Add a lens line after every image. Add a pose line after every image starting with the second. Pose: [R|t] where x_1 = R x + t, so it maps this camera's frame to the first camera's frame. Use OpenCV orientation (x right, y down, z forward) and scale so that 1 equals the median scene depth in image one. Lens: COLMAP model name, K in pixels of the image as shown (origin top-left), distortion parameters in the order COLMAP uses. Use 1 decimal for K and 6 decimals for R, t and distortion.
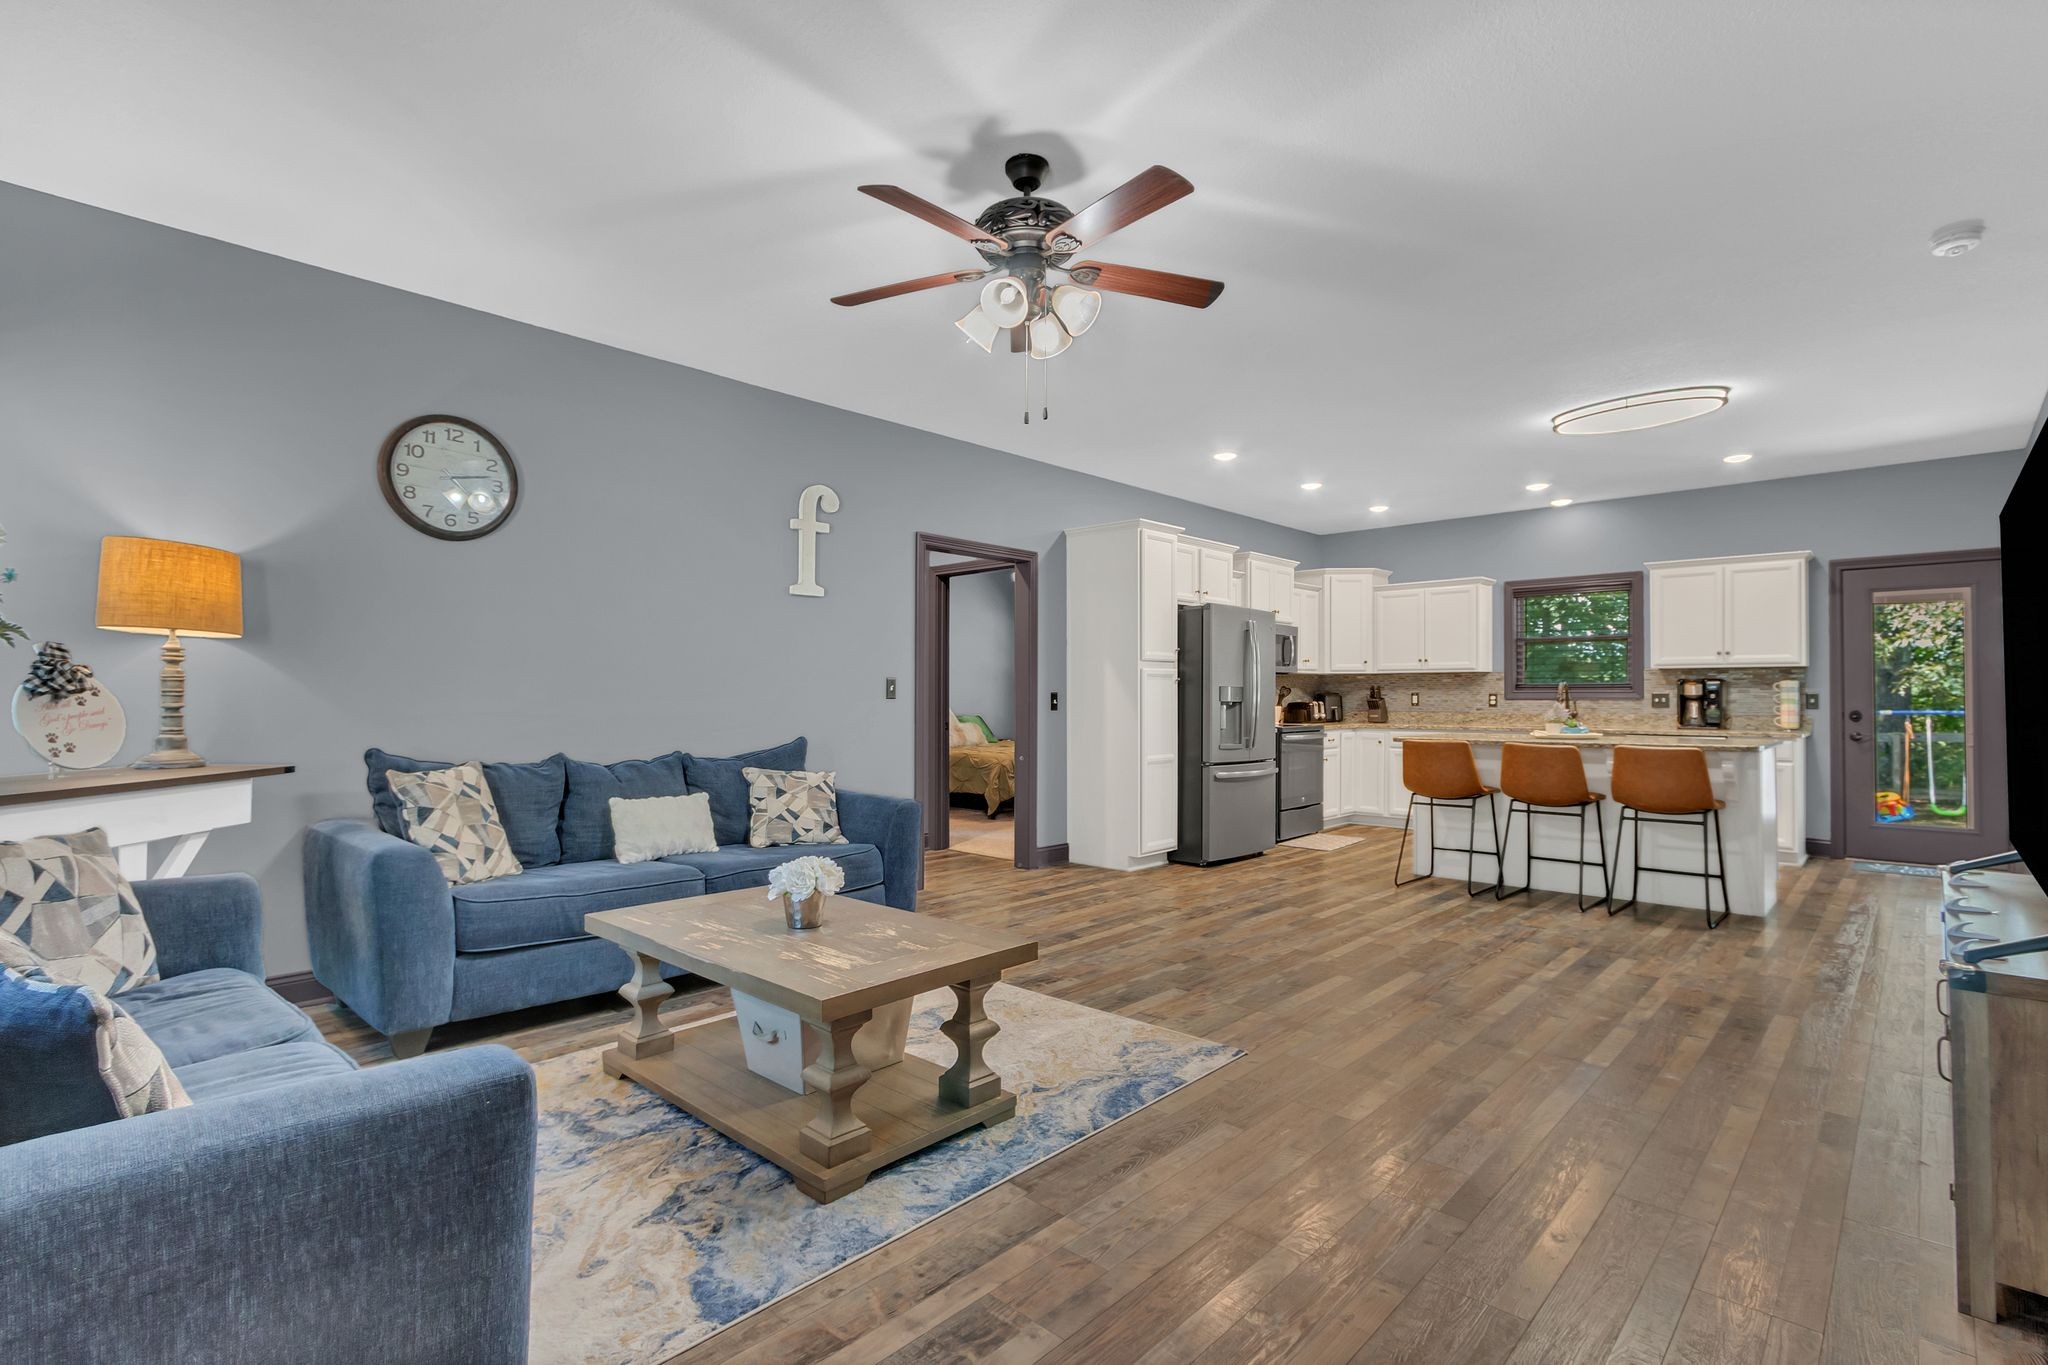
lens RADIAL K [[947.8, 0, 1025.3], [0, 947.8, 688.4], [0, 0, 1]] dist [0.010371, -0.005374]
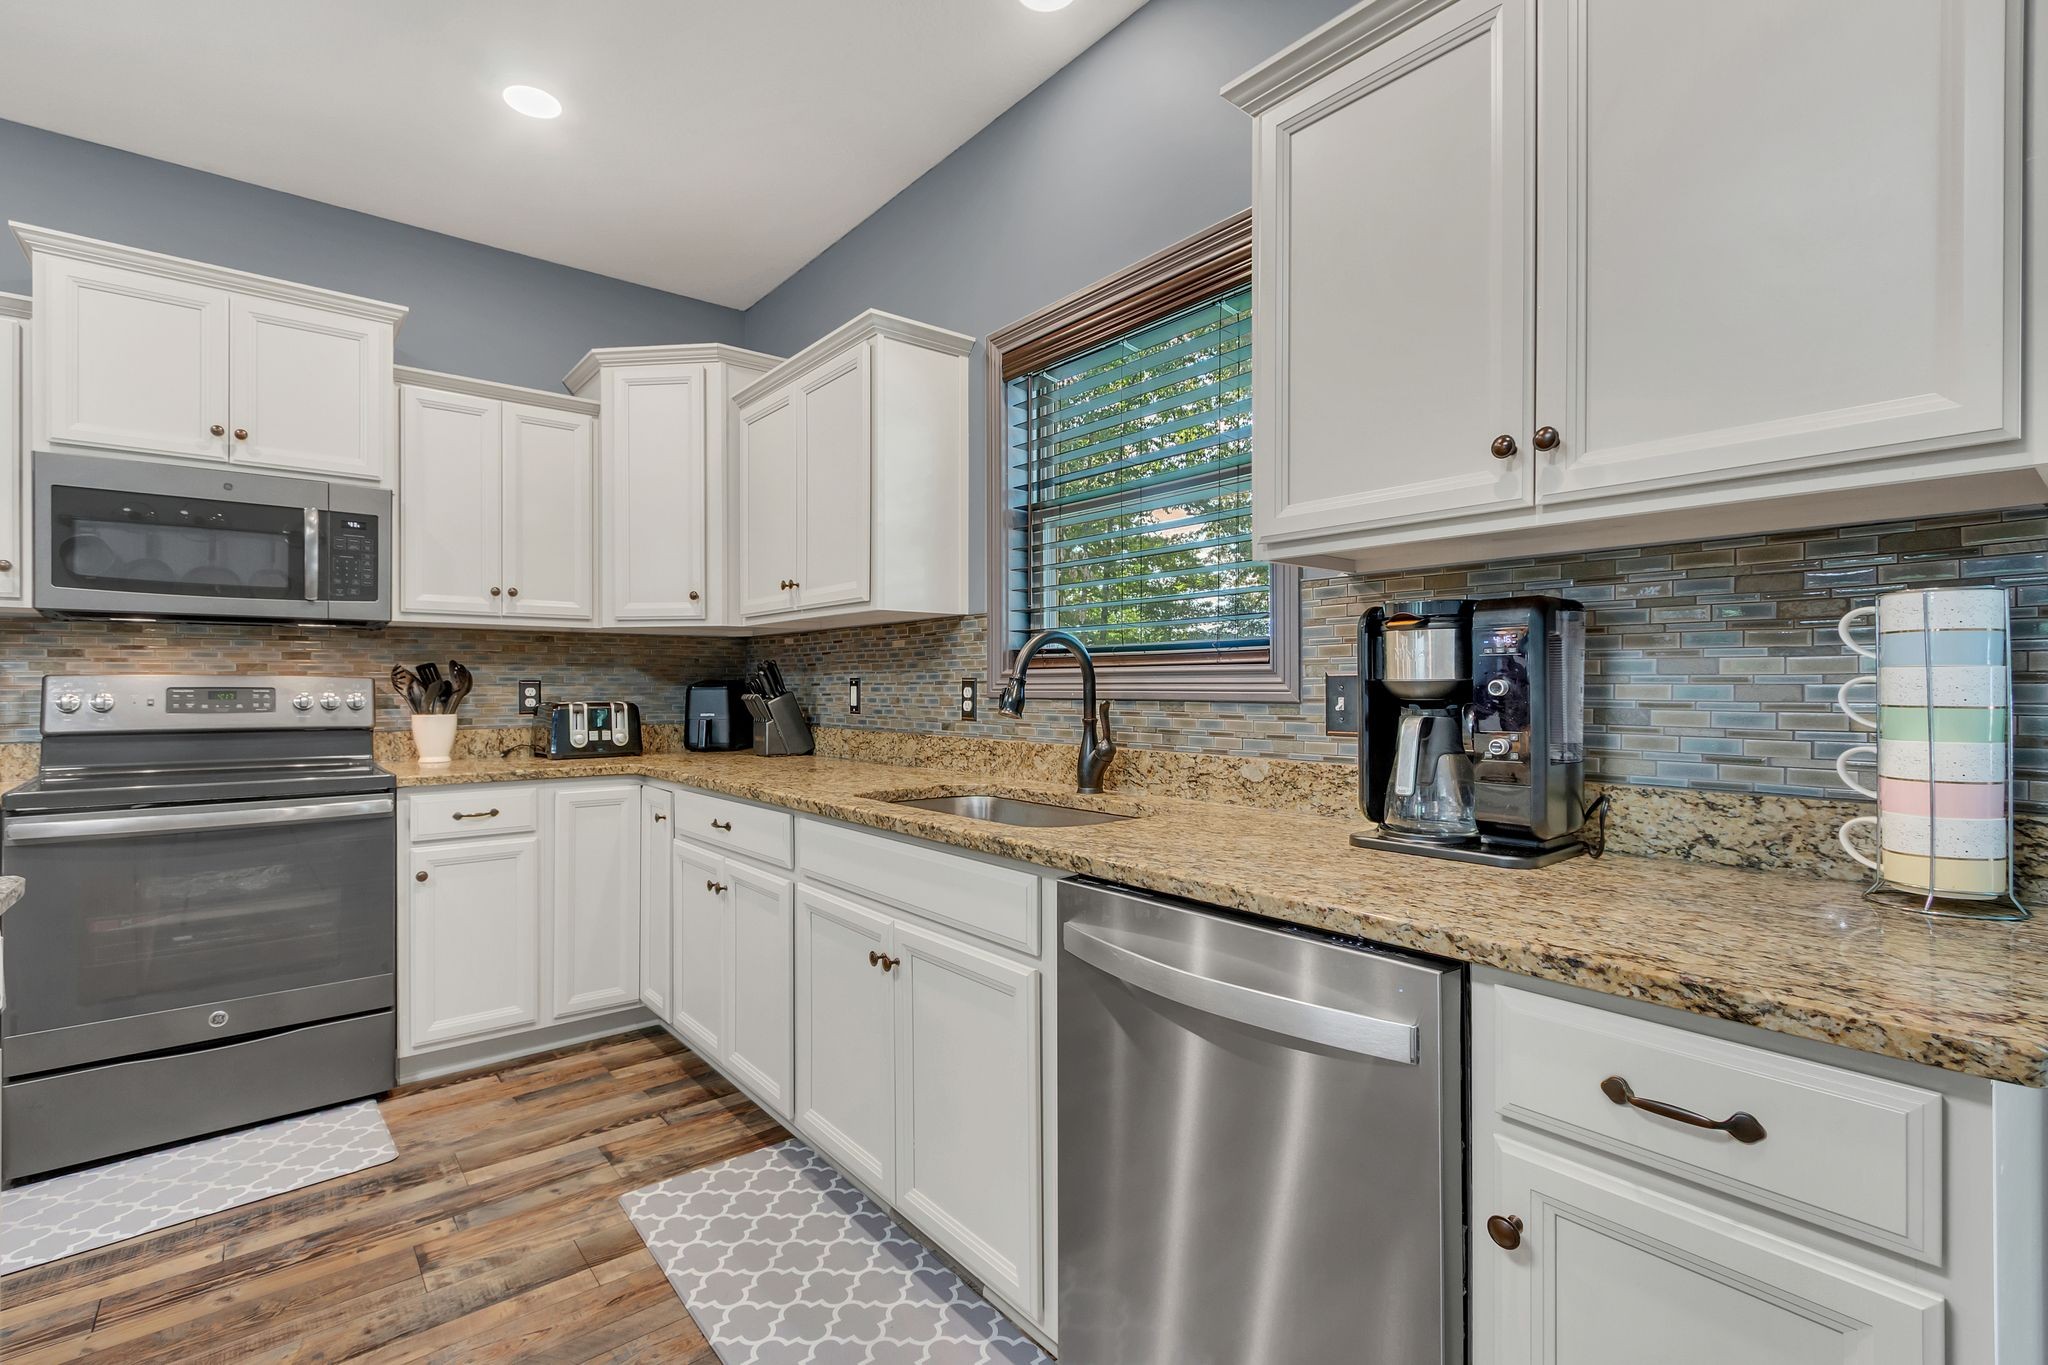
lens RADIAL K [[935.9, 0, 1019.9], [0, 935.9, 681.4], [0, 0, 1]] dist [0.001391, -0.000203]
pose [[0.991360, -0.002022, -0.131155, 1.113864], [0.002439, 0.999992, 0.003018, 0.010522], [0.131148, -0.003312, 0.991357, 1.369299]]
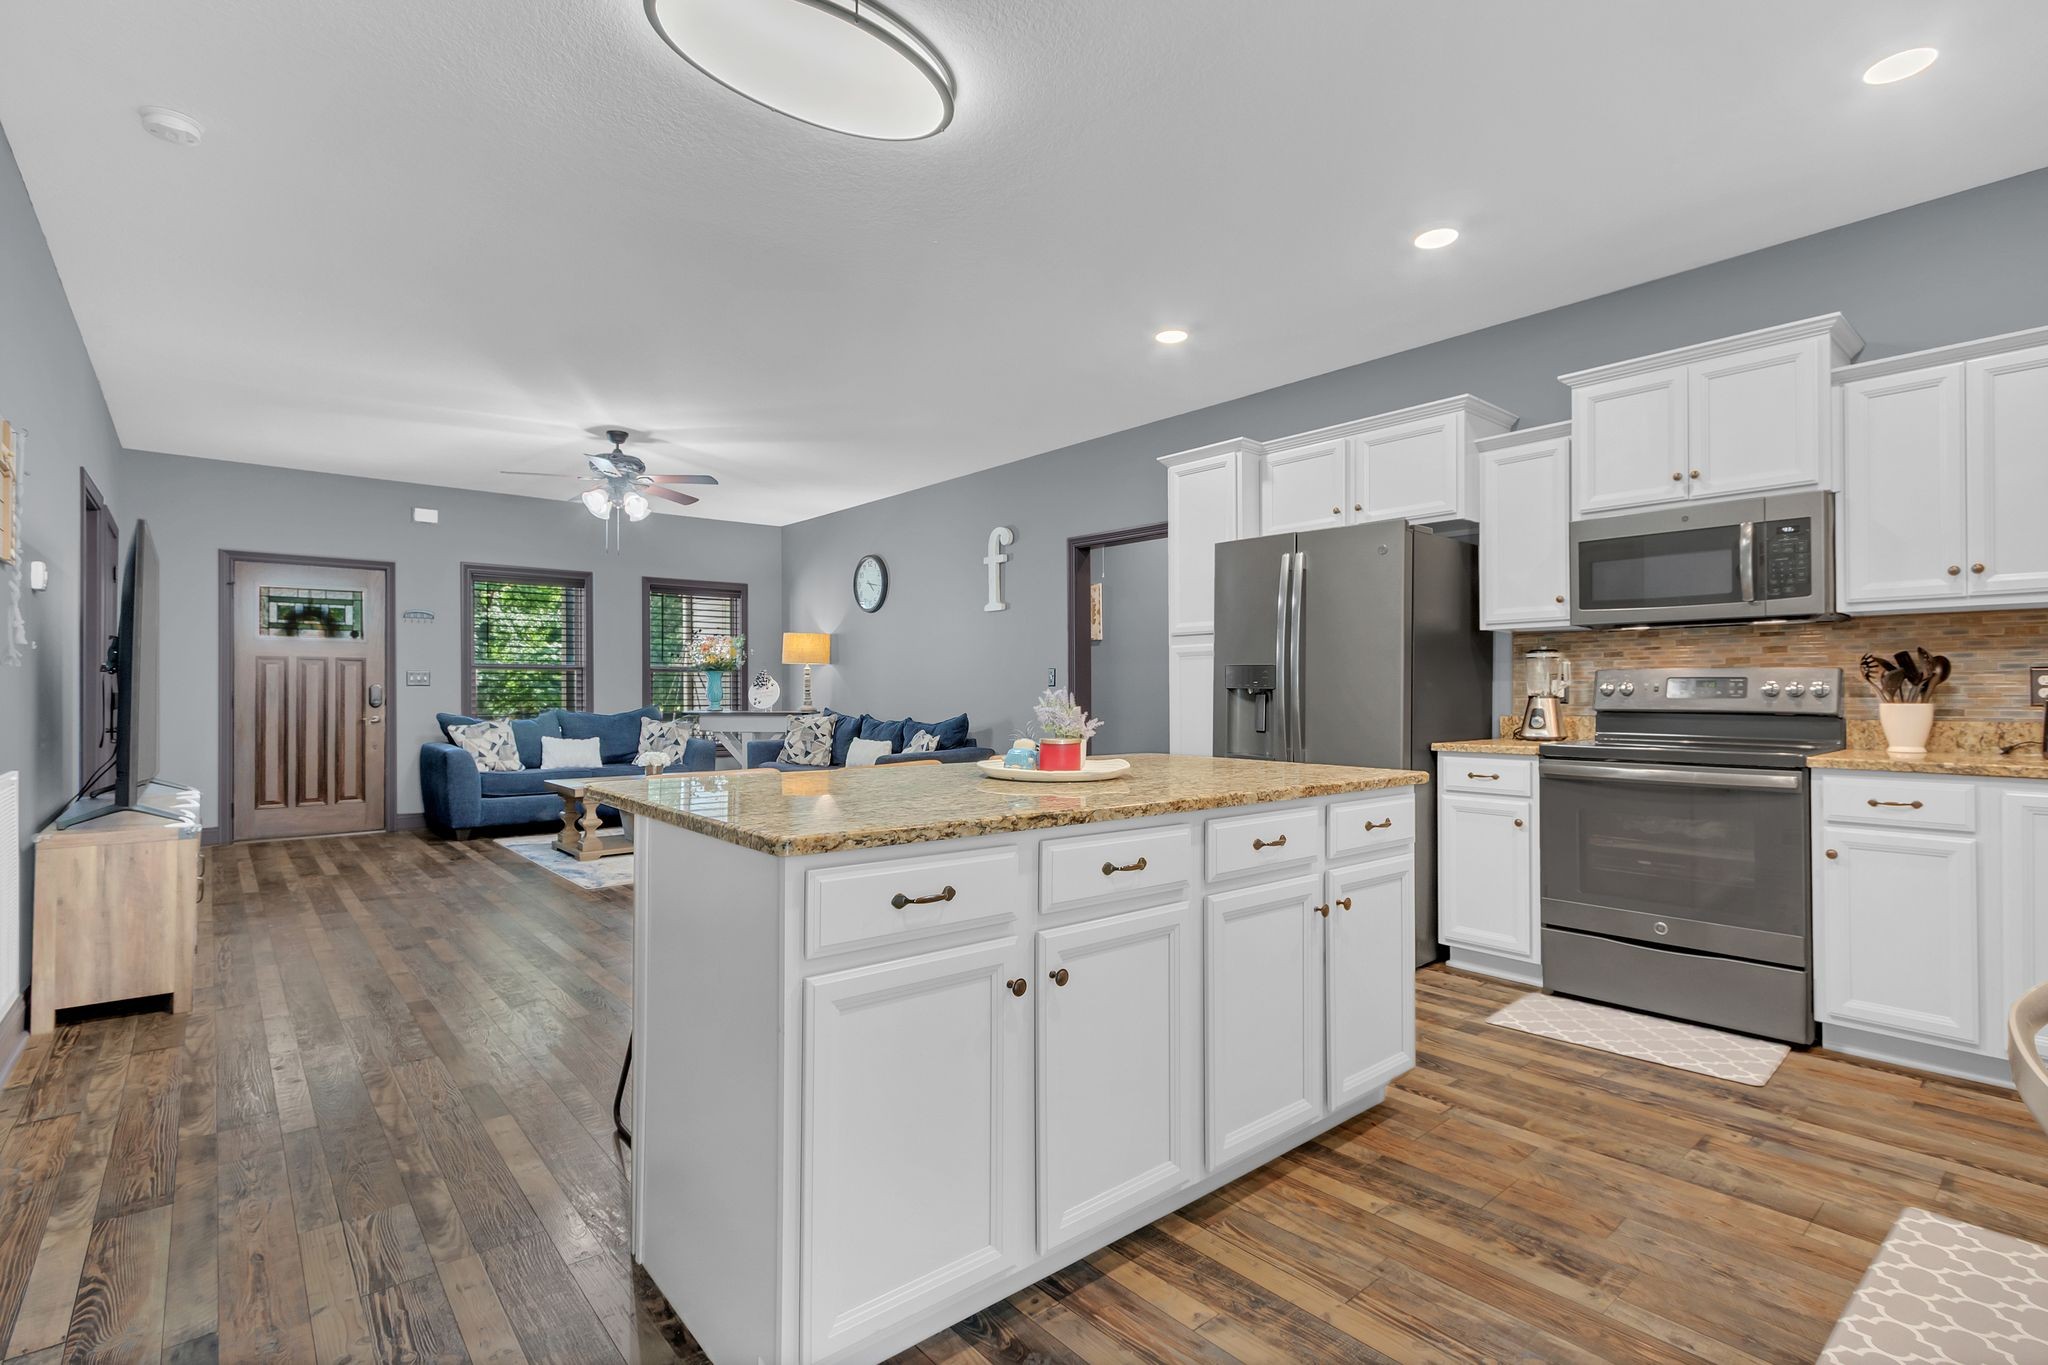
lens RADIAL K [[954.9, 0, 1024.0], [0, 954.9, 682.5], [0, 0, 1]] dist [0.014281, -0.000586]
pose [[-0.107862, -0.008670, -0.994128, 1.379437], [0.009014, 0.999912, -0.009699, 0.023008], [0.994125, -0.010007, -0.107775, 1.449422]]
